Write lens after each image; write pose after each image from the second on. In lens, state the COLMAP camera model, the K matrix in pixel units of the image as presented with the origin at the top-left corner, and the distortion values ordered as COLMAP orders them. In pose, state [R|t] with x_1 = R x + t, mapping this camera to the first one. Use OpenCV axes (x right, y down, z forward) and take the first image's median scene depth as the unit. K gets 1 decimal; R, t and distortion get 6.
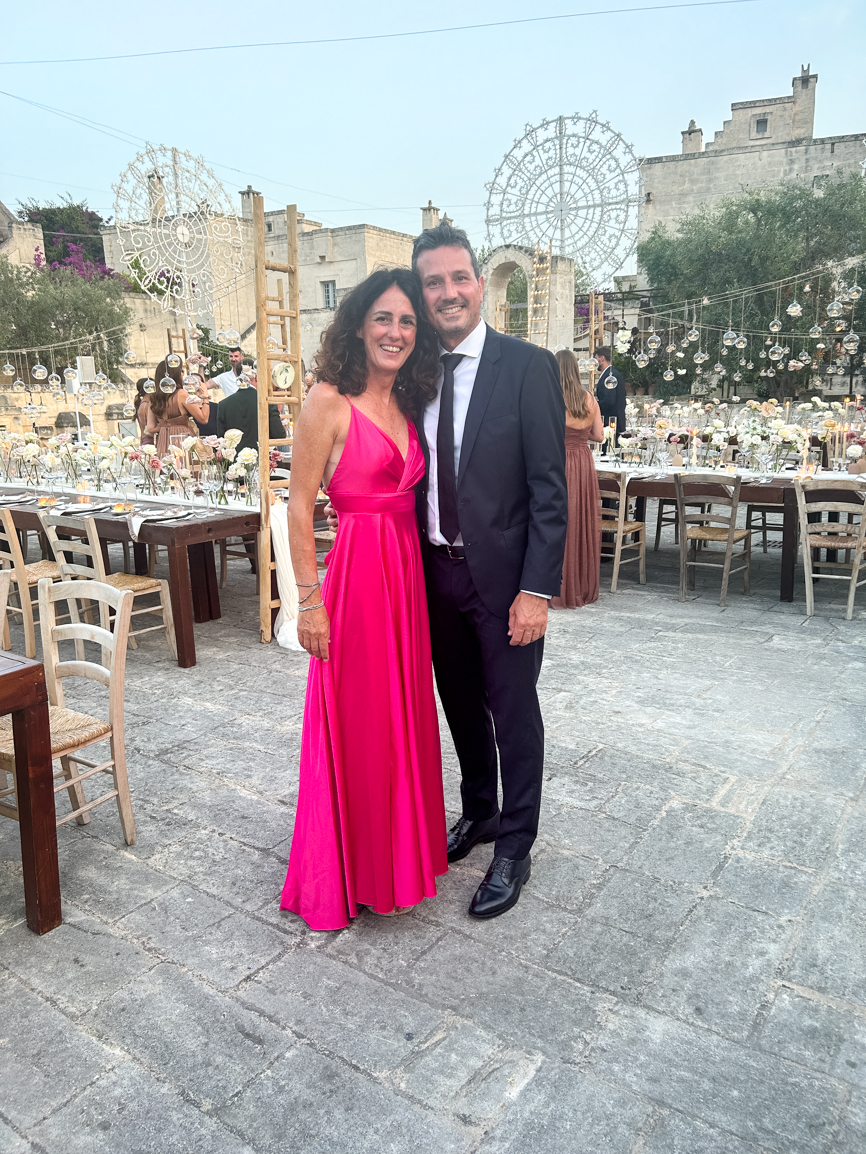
lens RADIAL K [[883.2, 0, 438.7], [0, 883.2, 581.2], [0, 0, 1]] dist [0.023465, -0.010654]
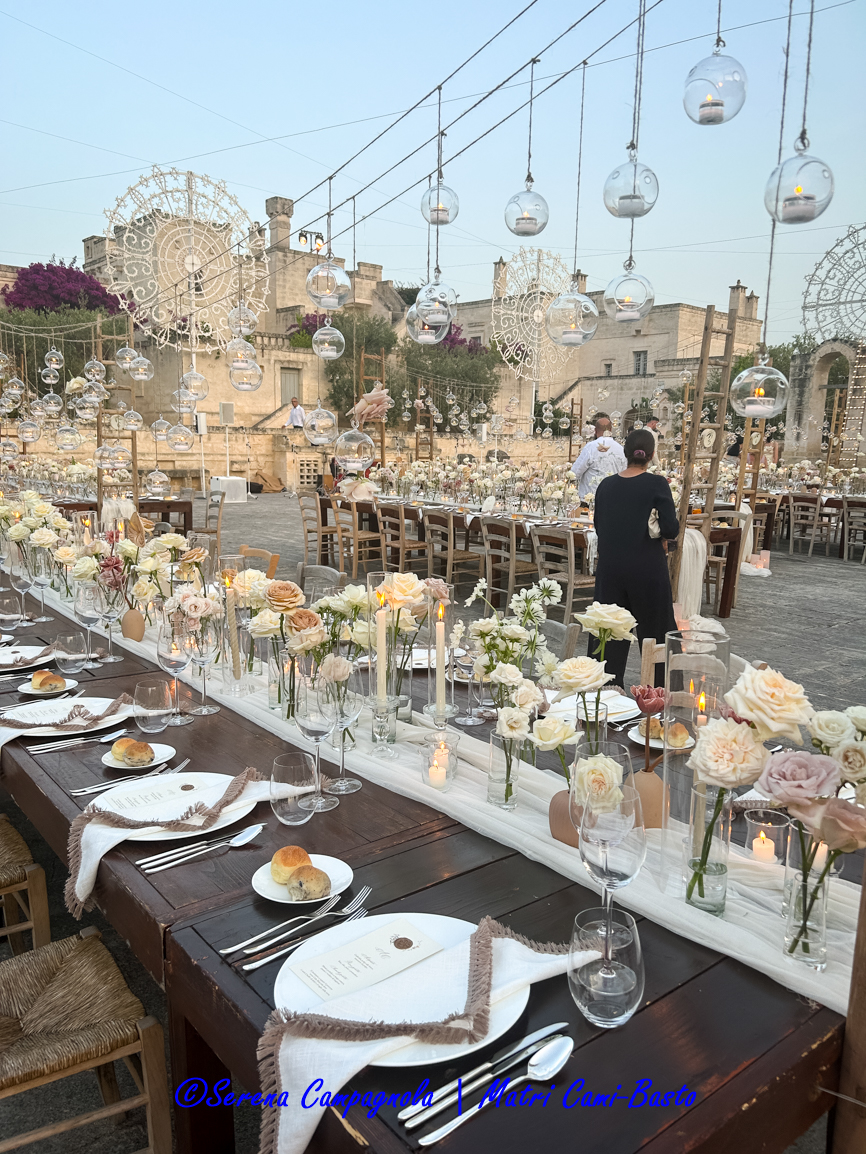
lens RADIAL K [[883.2, 0, 433.6], [0, 883.2, 589.9], [0, 0, 1]] dist [0.023465, -0.010654]
pose [[0.957667, 0.092191, -0.272718, -0.059532], [-0.105356, 0.993853, -0.033997, 0.051001], [0.267907, 0.061290, 0.961493, -0.224826]]
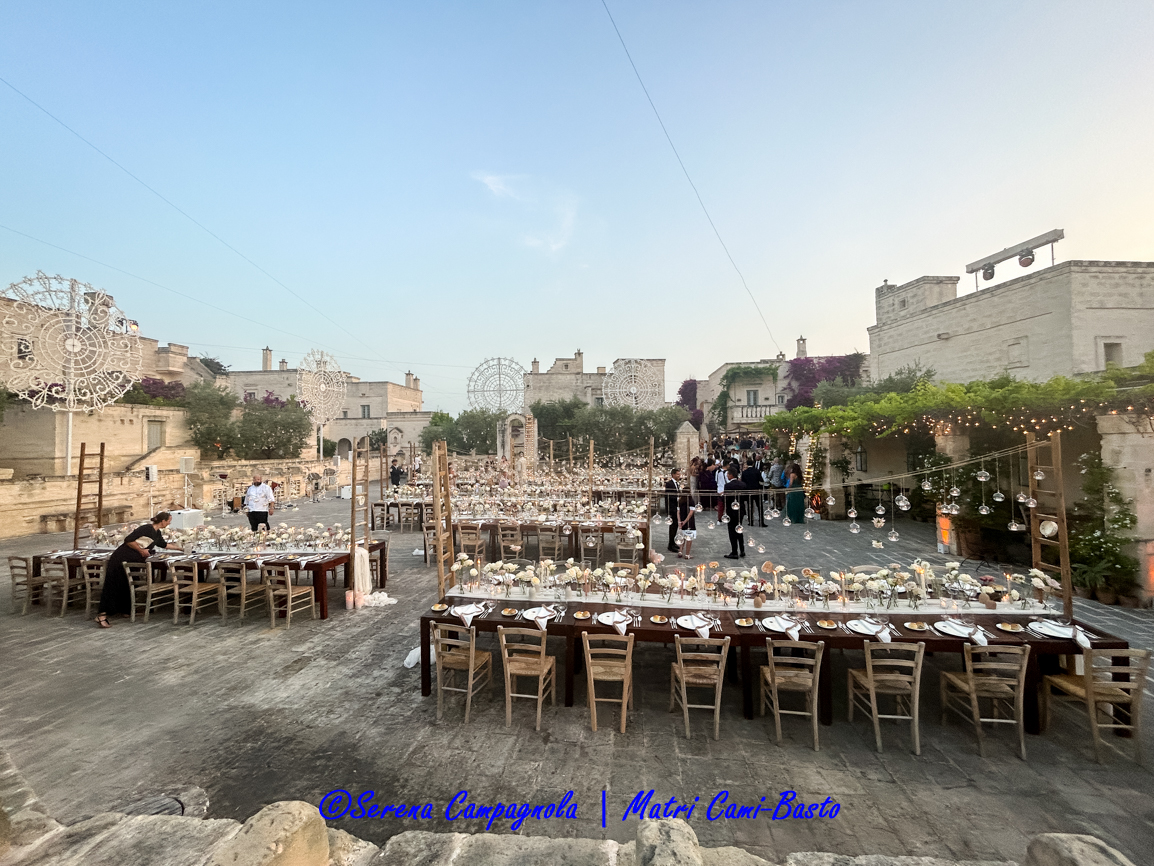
lens RADIAL K [[478.5, 0, 579.3], [0, 478.5, 426.4], [0, 0, 1]] dist [0.001487, -0.000151]
pose [[0.884215, 0.025752, 0.466370, -0.300005], [0.093542, 0.968488, -0.230828, 0.024378], [-0.457618, 0.247726, 0.853942, -0.263250]]
